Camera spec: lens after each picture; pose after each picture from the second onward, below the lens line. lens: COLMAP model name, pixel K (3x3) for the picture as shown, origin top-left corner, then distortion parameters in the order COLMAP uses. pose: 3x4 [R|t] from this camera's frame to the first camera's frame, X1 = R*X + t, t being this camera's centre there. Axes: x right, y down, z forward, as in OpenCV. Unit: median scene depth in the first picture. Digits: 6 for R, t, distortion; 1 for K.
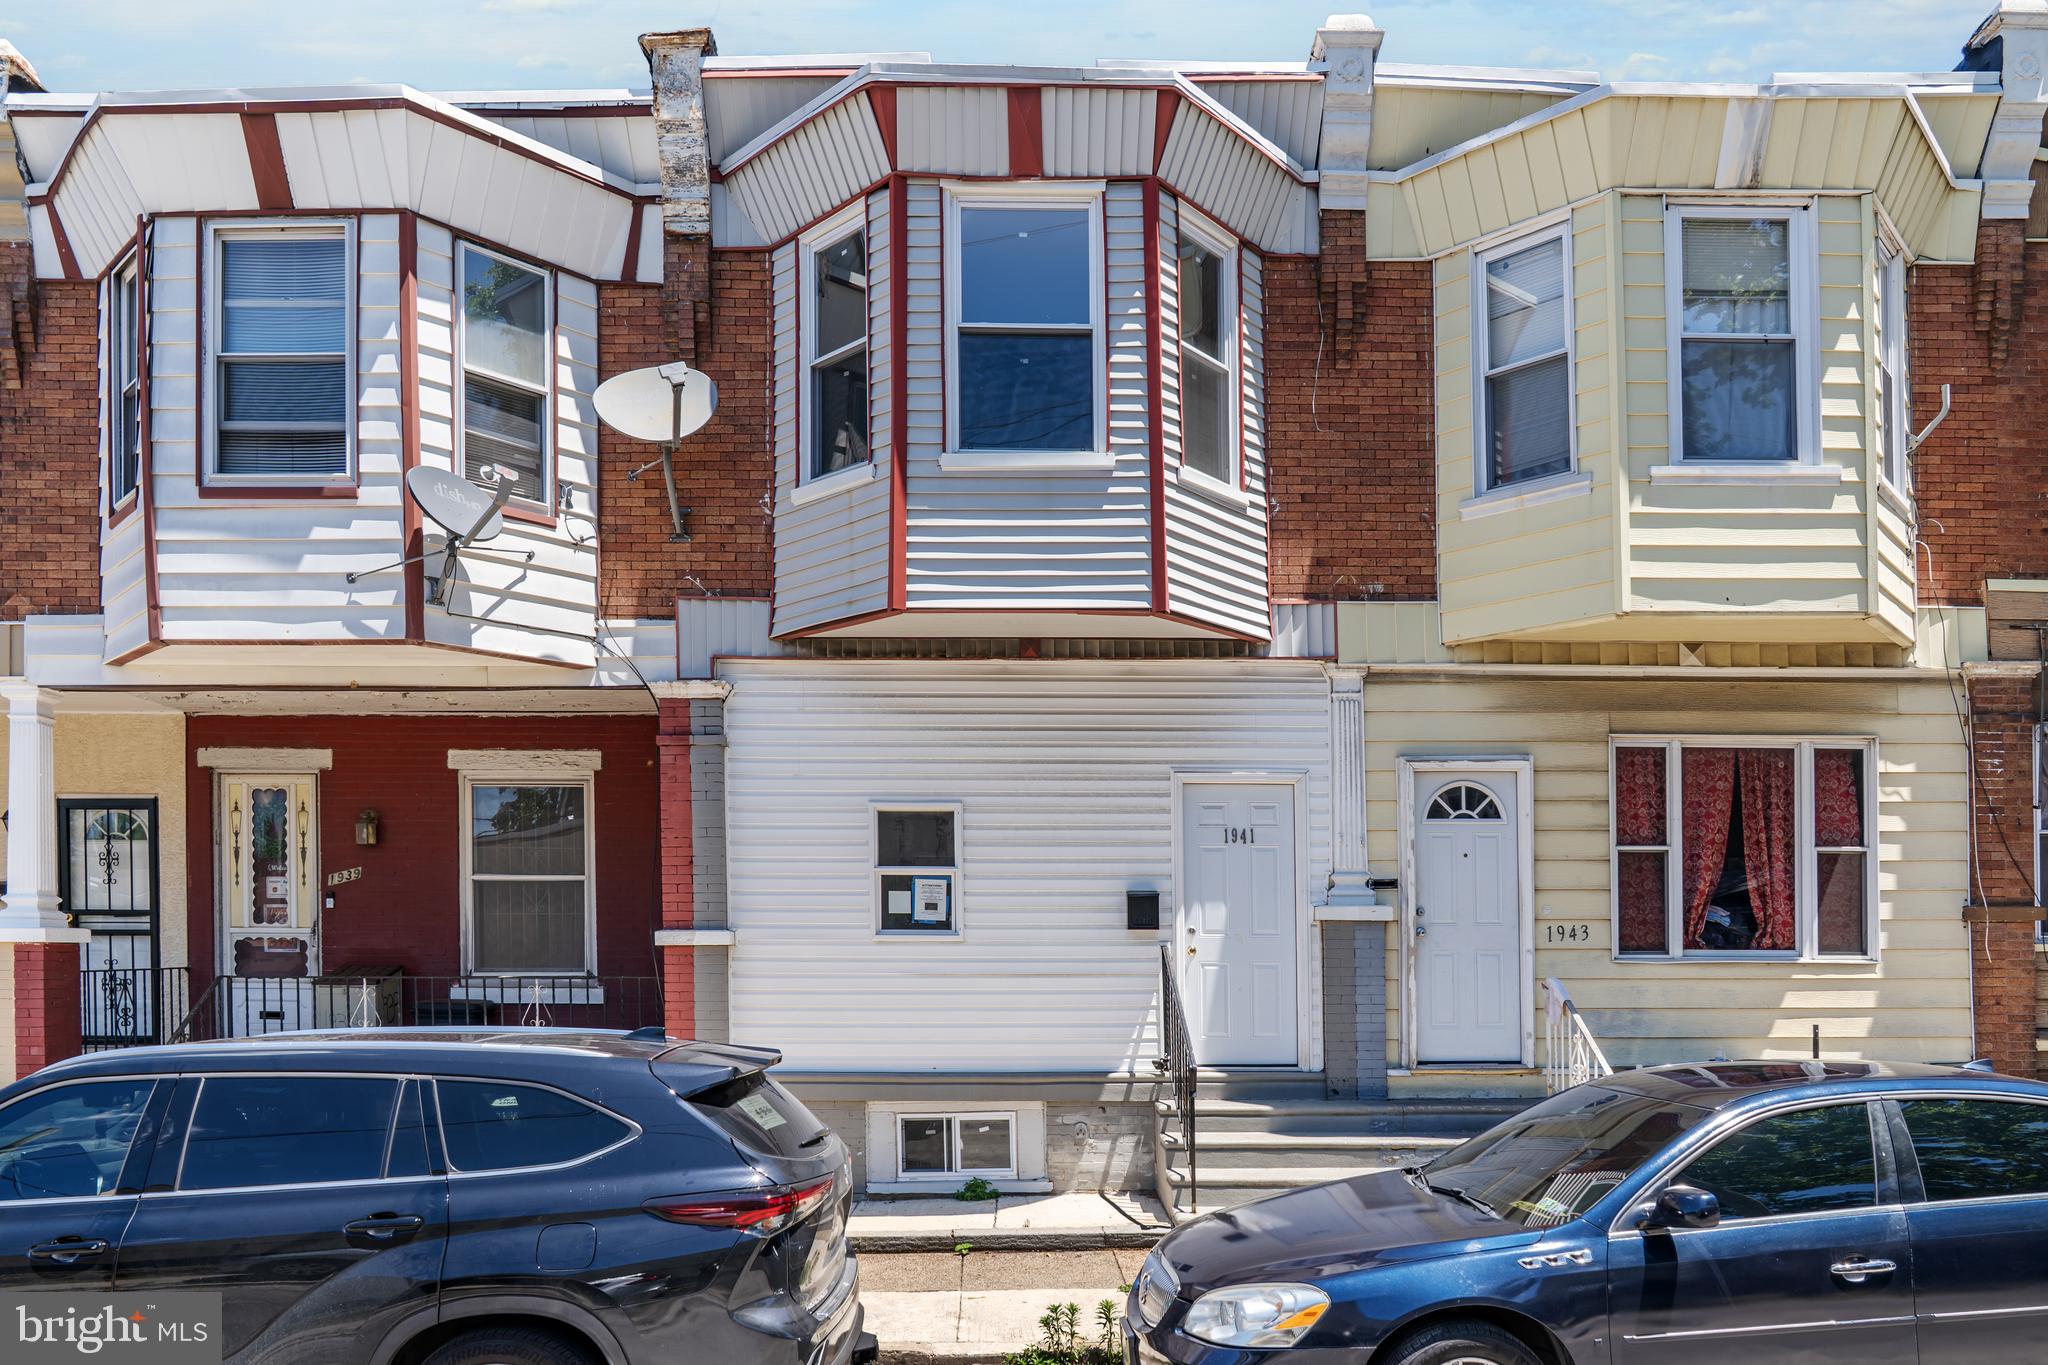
lens RADIAL K [[1430.3, 0, 1011.8], [0, 1430.3, 739.3], [0, 0, 1]] dist [-0.022527, 0.004450]
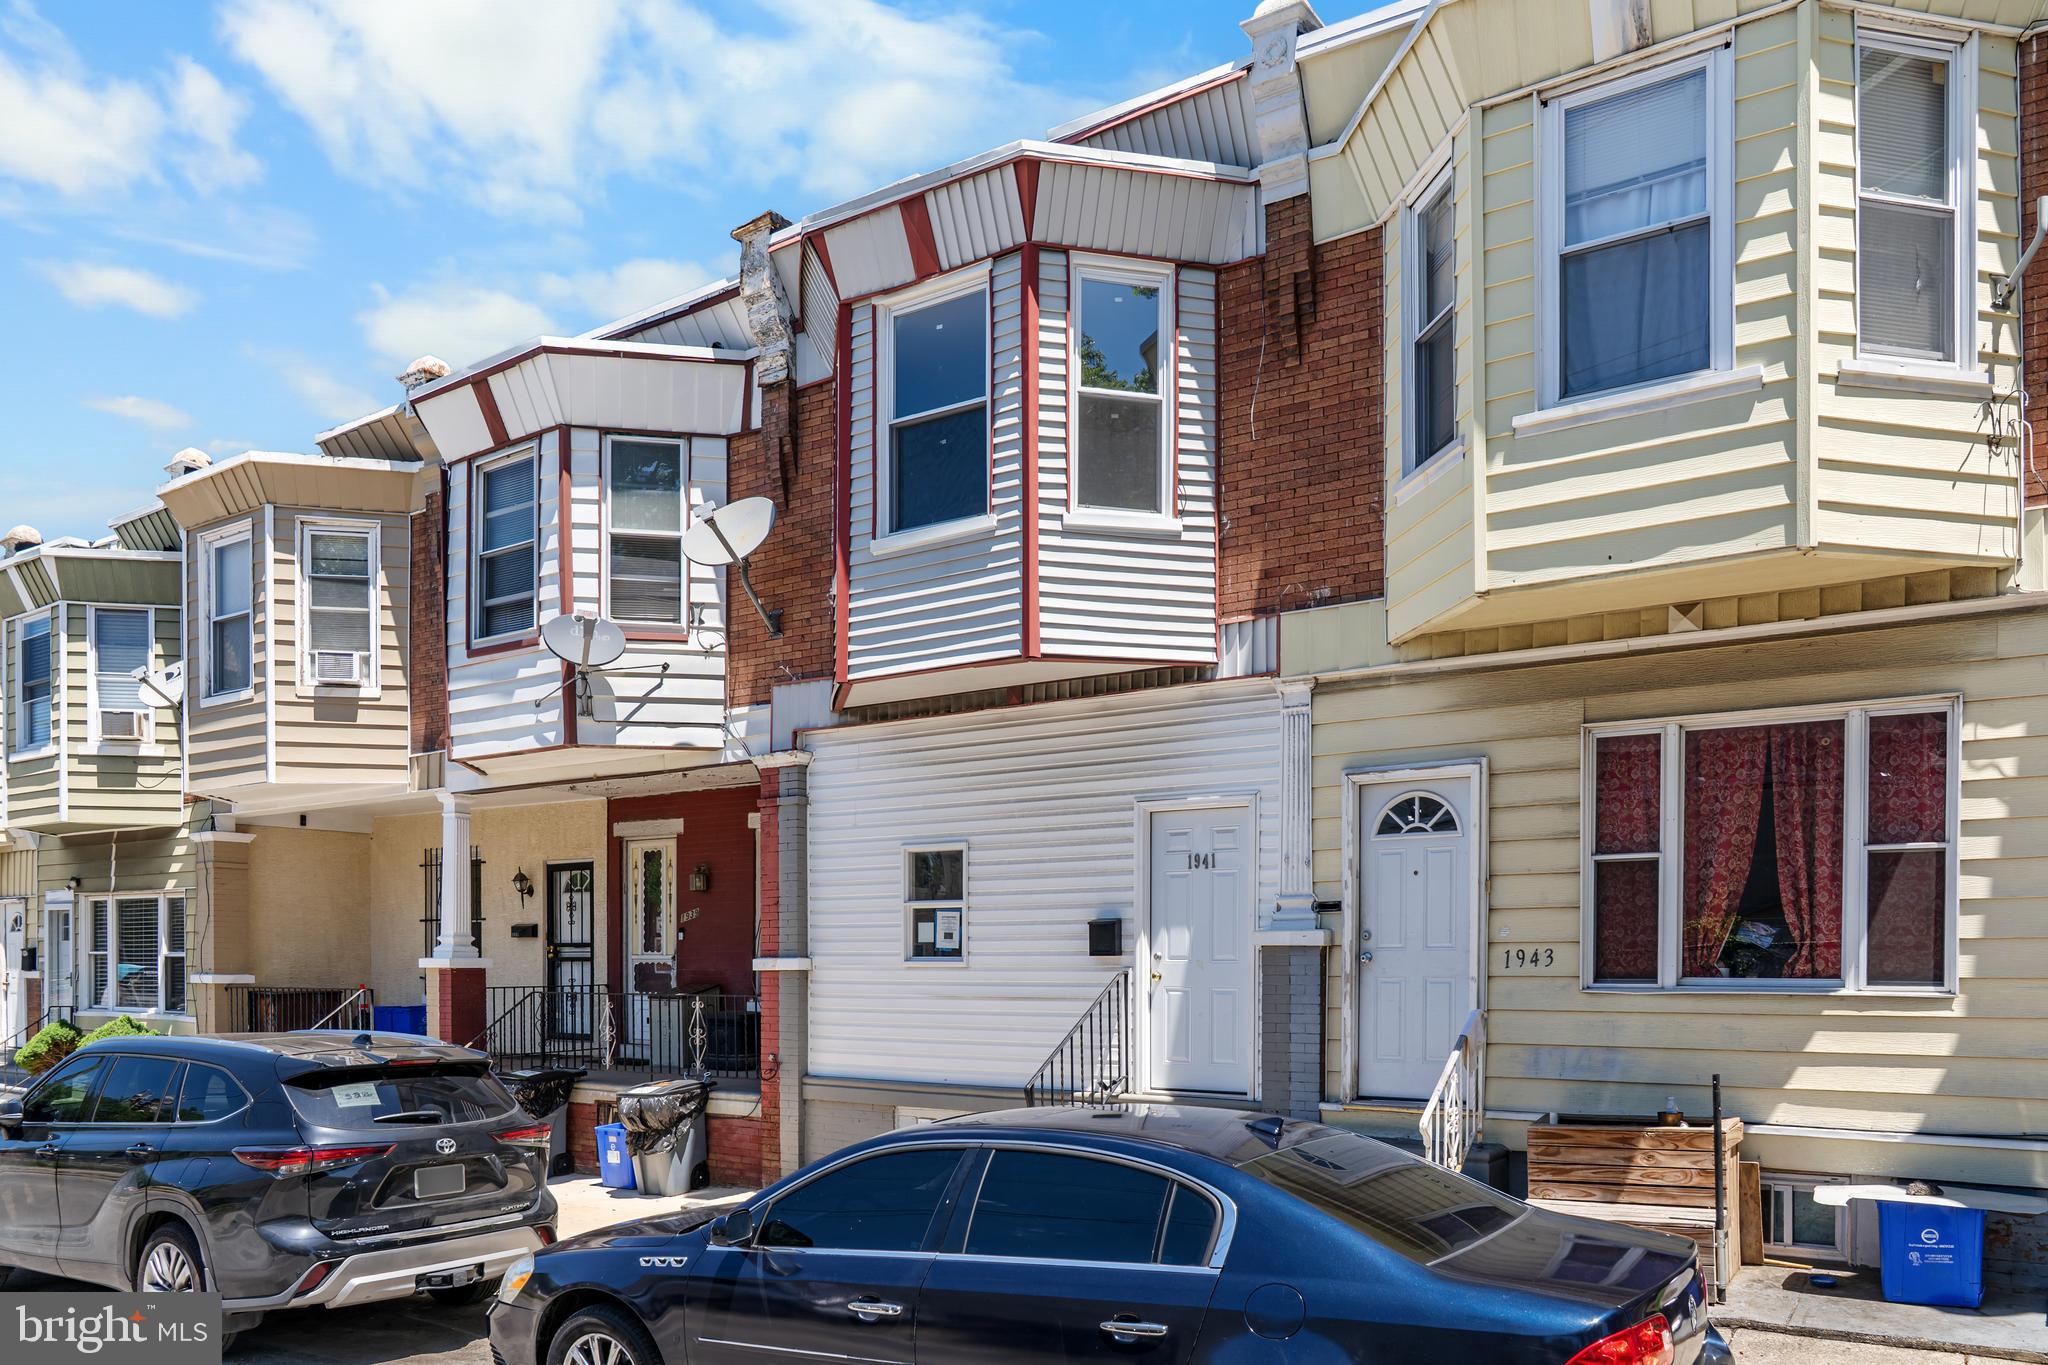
lens RADIAL K [[1418.9, 0, 1027.7], [0, 1418.9, 759.1], [0, 0, 1]] dist [-0.018189, 0.000714]
pose [[0.829718, -0.080668, -0.552323, 0.615425], [0.083624, 0.996299, -0.019889, 0.006186], [0.551883, -0.029685, 0.833393, 0.110816]]
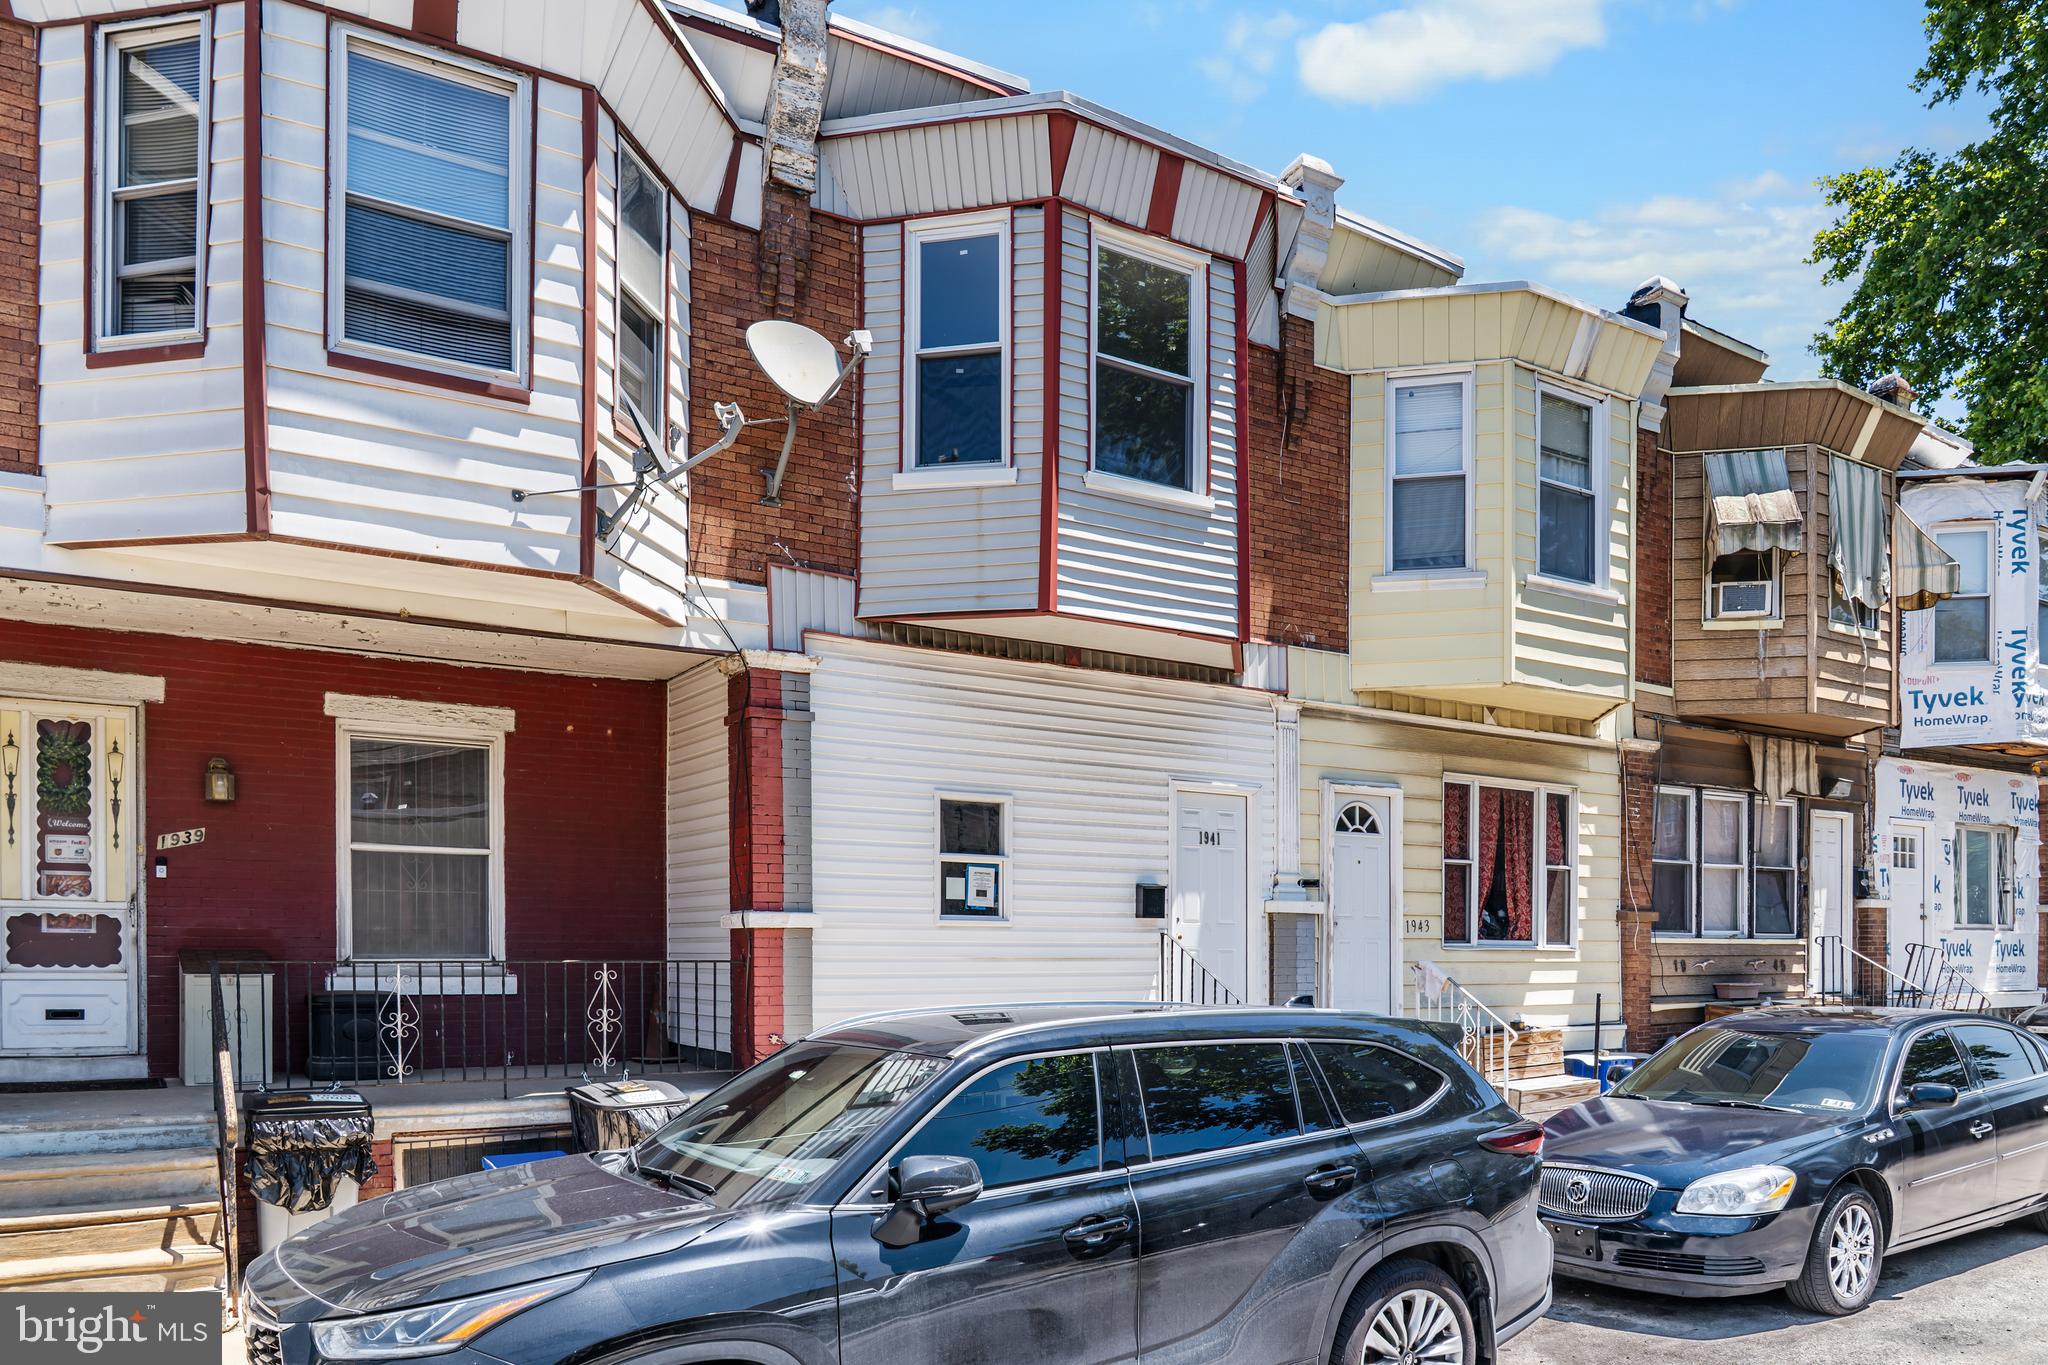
lens RADIAL K [[1430.3, 0, 1011.8], [0, 1430.3, 739.3], [0, 0, 1]] dist [-0.022527, 0.004450]
pose [[0.853753, 0.078641, 0.514706, -0.582305], [-0.078622, 0.996665, -0.021868, 0.026012], [-0.514709, -0.021797, 0.857088, 0.097040]]
